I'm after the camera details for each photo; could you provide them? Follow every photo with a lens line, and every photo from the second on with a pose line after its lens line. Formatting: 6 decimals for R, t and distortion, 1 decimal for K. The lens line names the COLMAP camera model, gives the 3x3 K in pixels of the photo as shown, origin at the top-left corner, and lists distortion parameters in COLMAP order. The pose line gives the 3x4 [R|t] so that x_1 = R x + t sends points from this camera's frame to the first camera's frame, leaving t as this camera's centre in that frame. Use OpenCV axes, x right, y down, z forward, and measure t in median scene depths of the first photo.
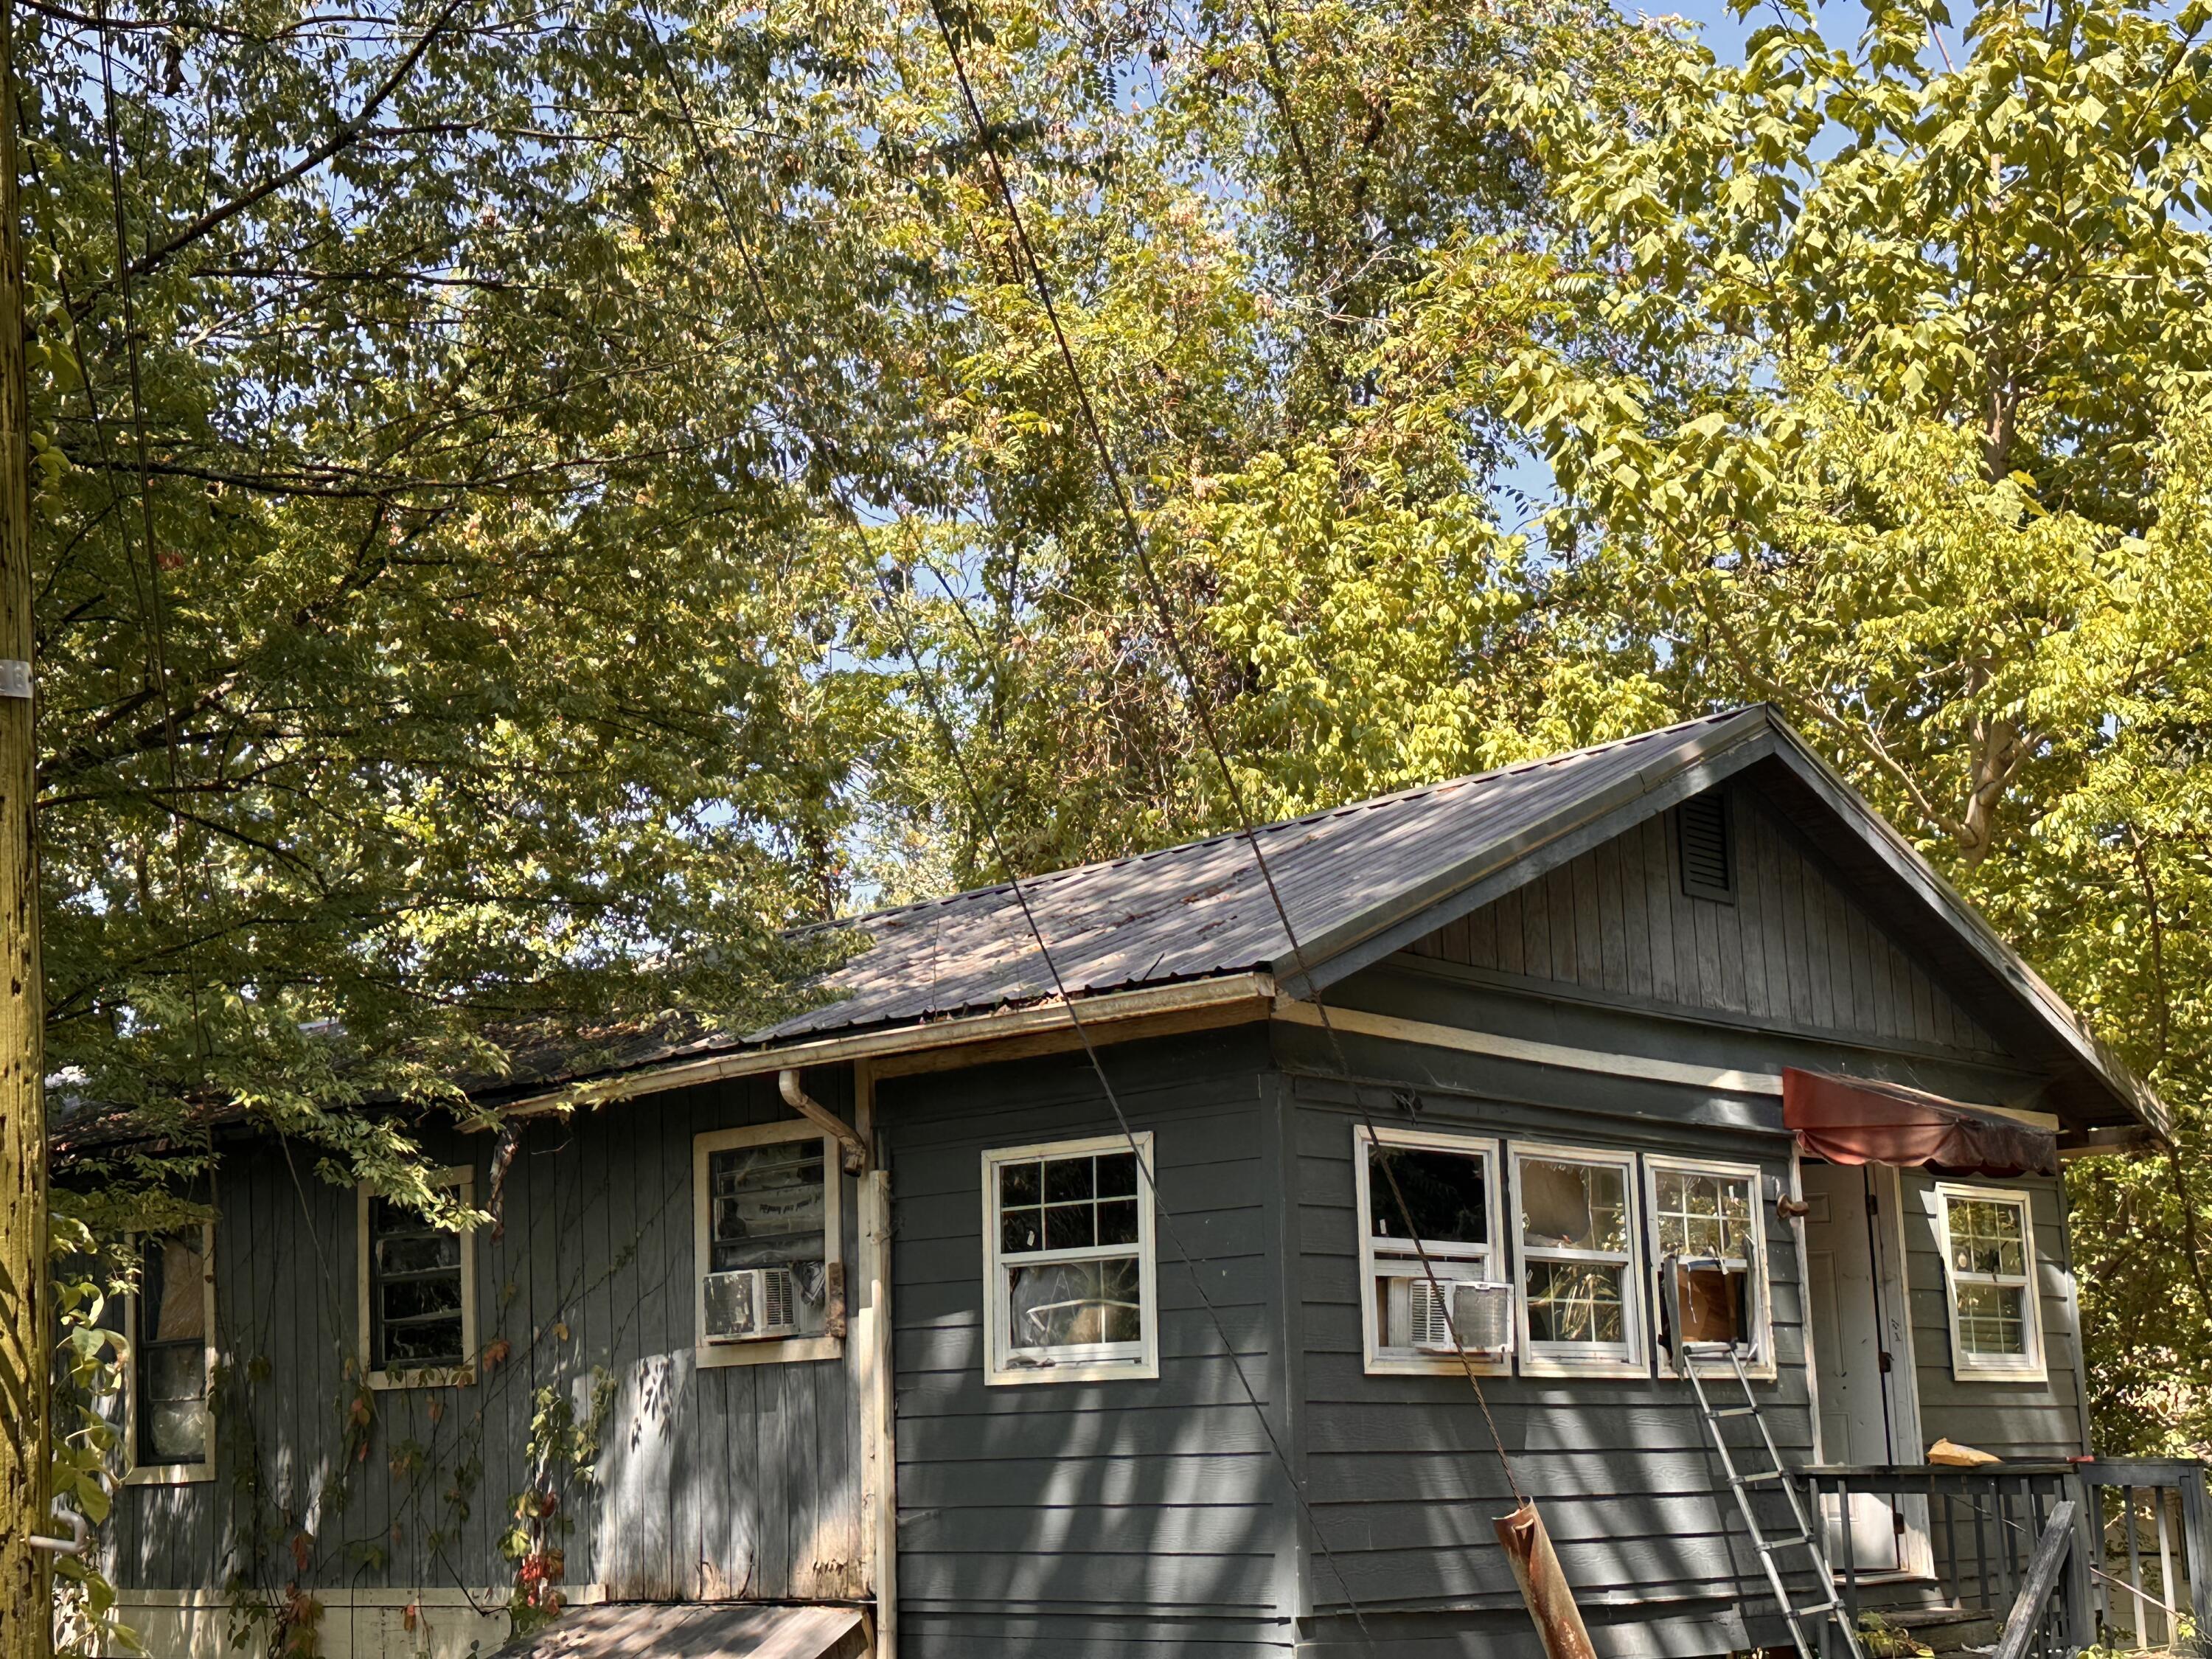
lens RADIAL K [[3094.7, 0, 1106.0], [0, 3094.7, 829.5], [0, 0, 1]] dist [0.157258, -0.030954]
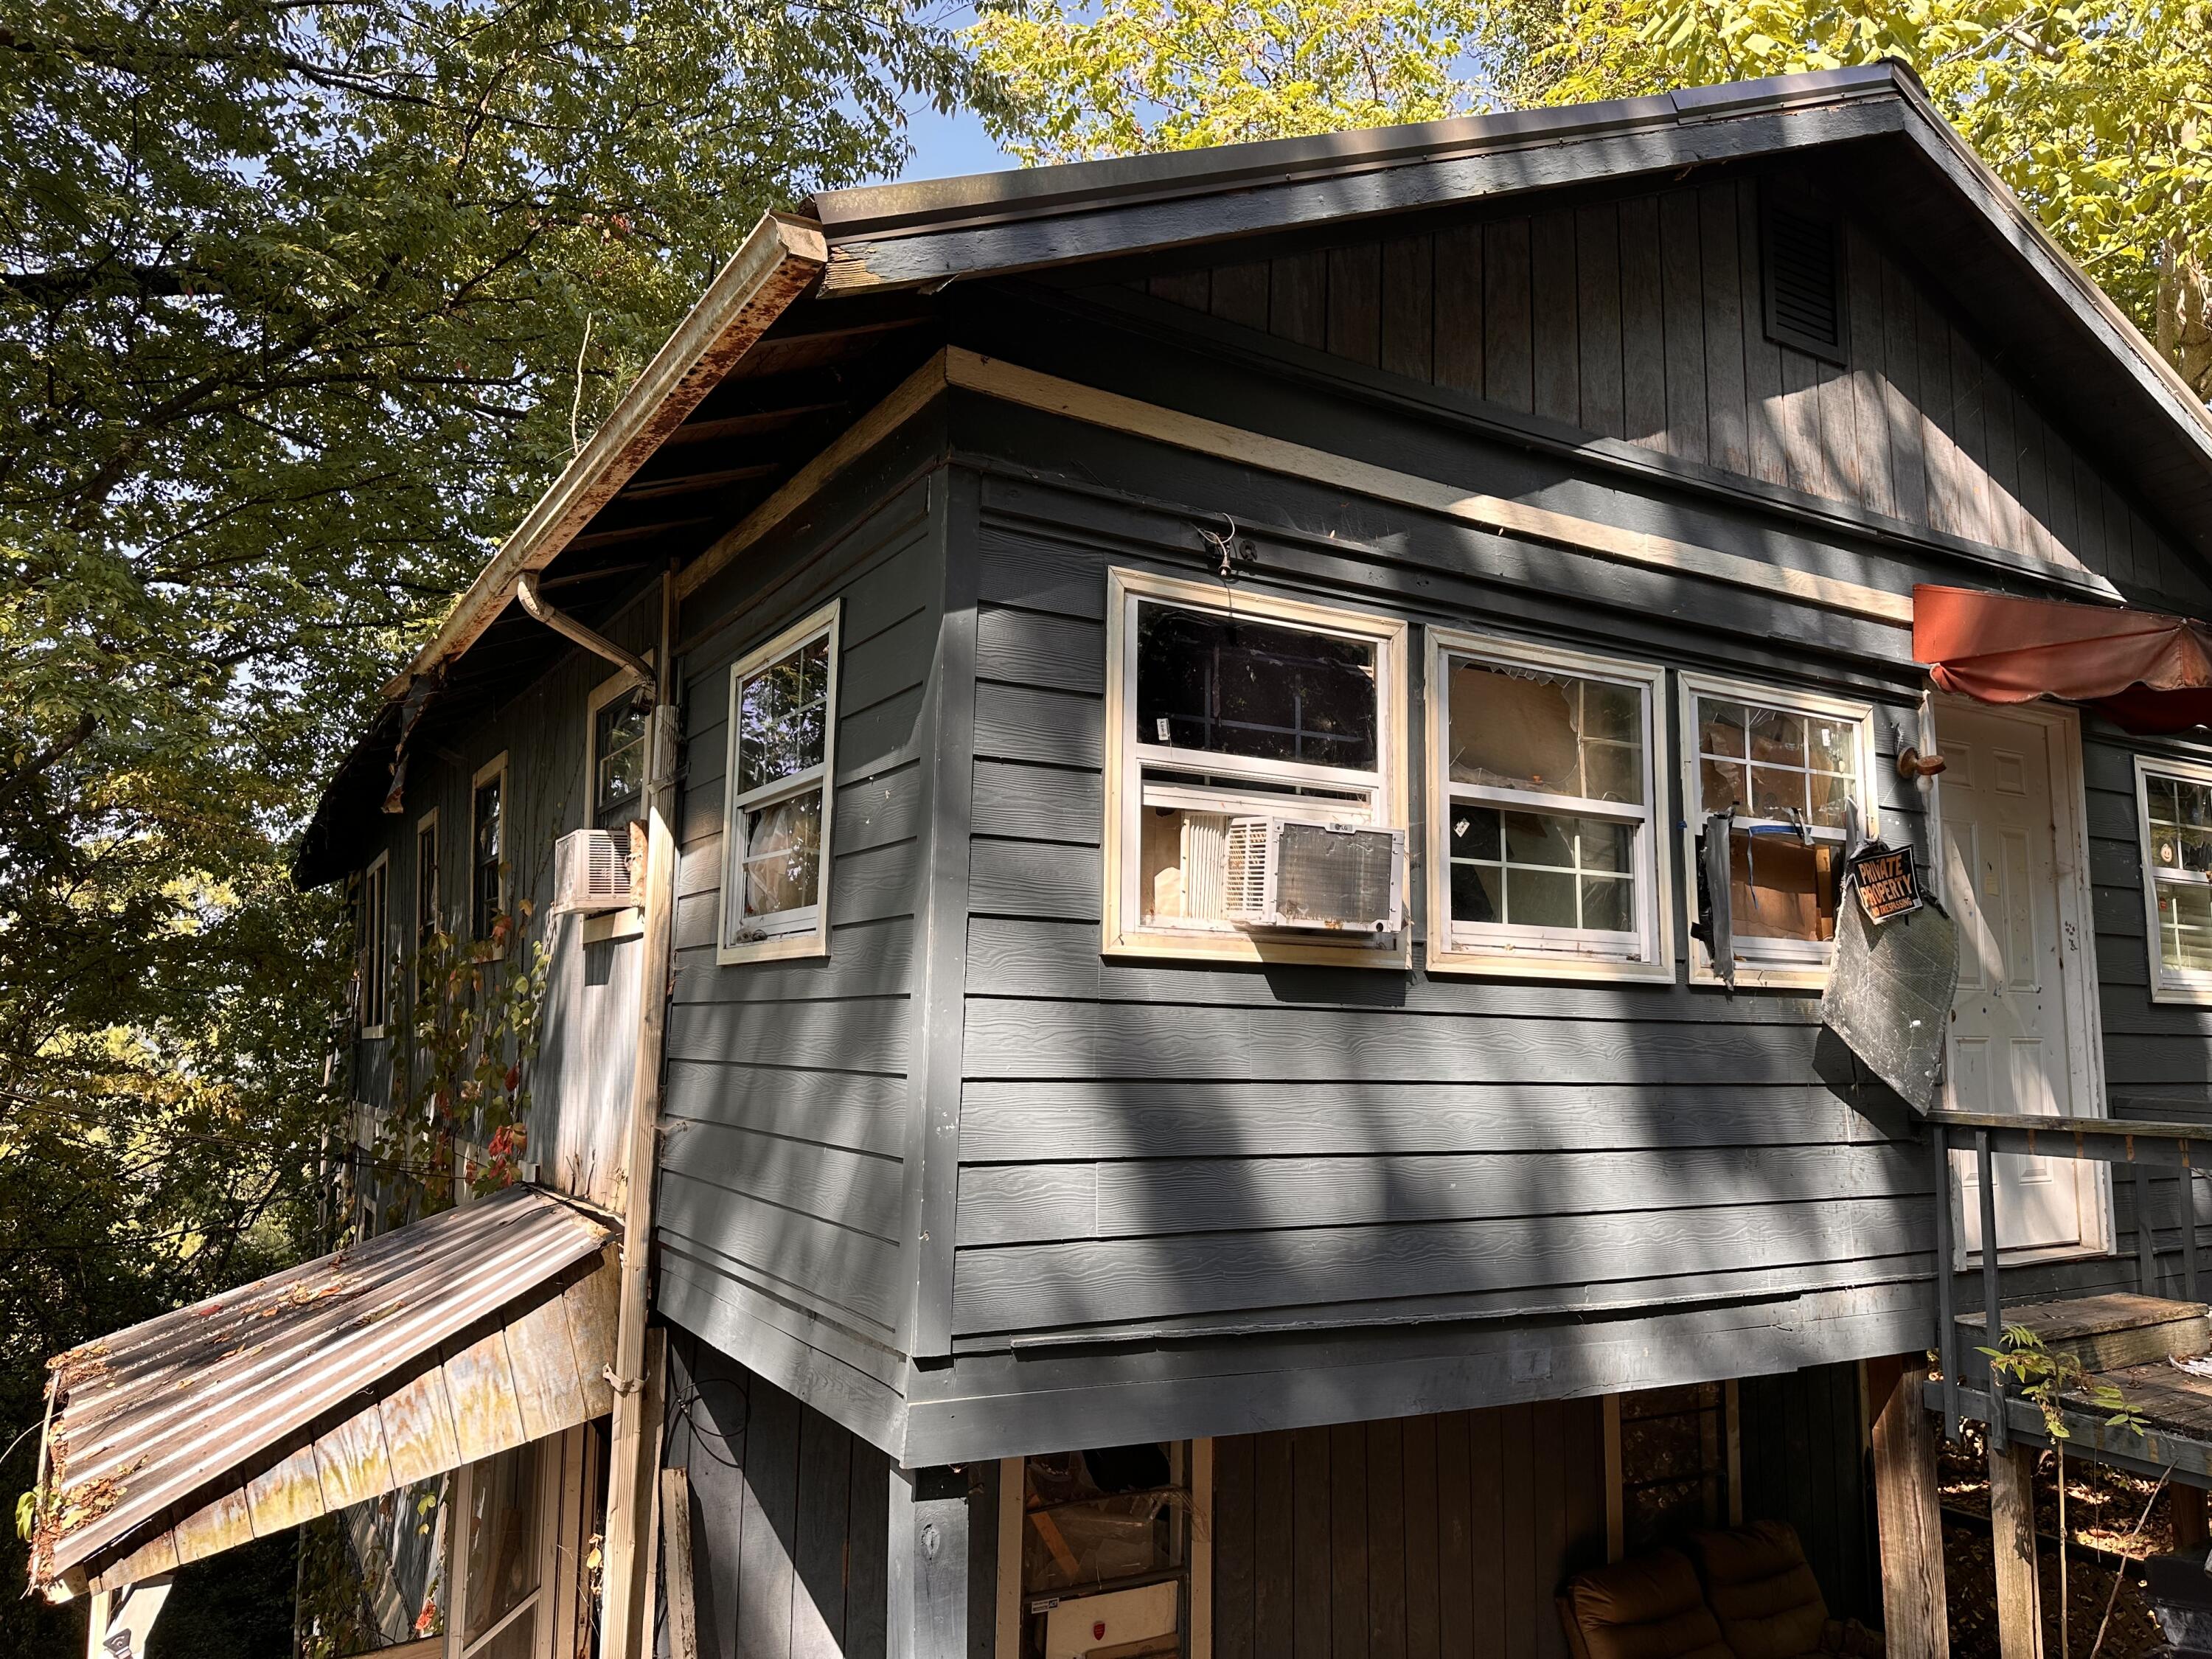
lens RADIAL K [[1531.5, 0, 1106.0], [0, 1531.5, 829.5], [0, 0, 1]] dist [0.081154, -0.137620]
pose [[0.954505, 0.000390, -0.298193, 0.161951], [0.020371, 0.997578, 0.066514, 0.120633], [0.297497, -0.069563, 0.952185, 0.662834]]
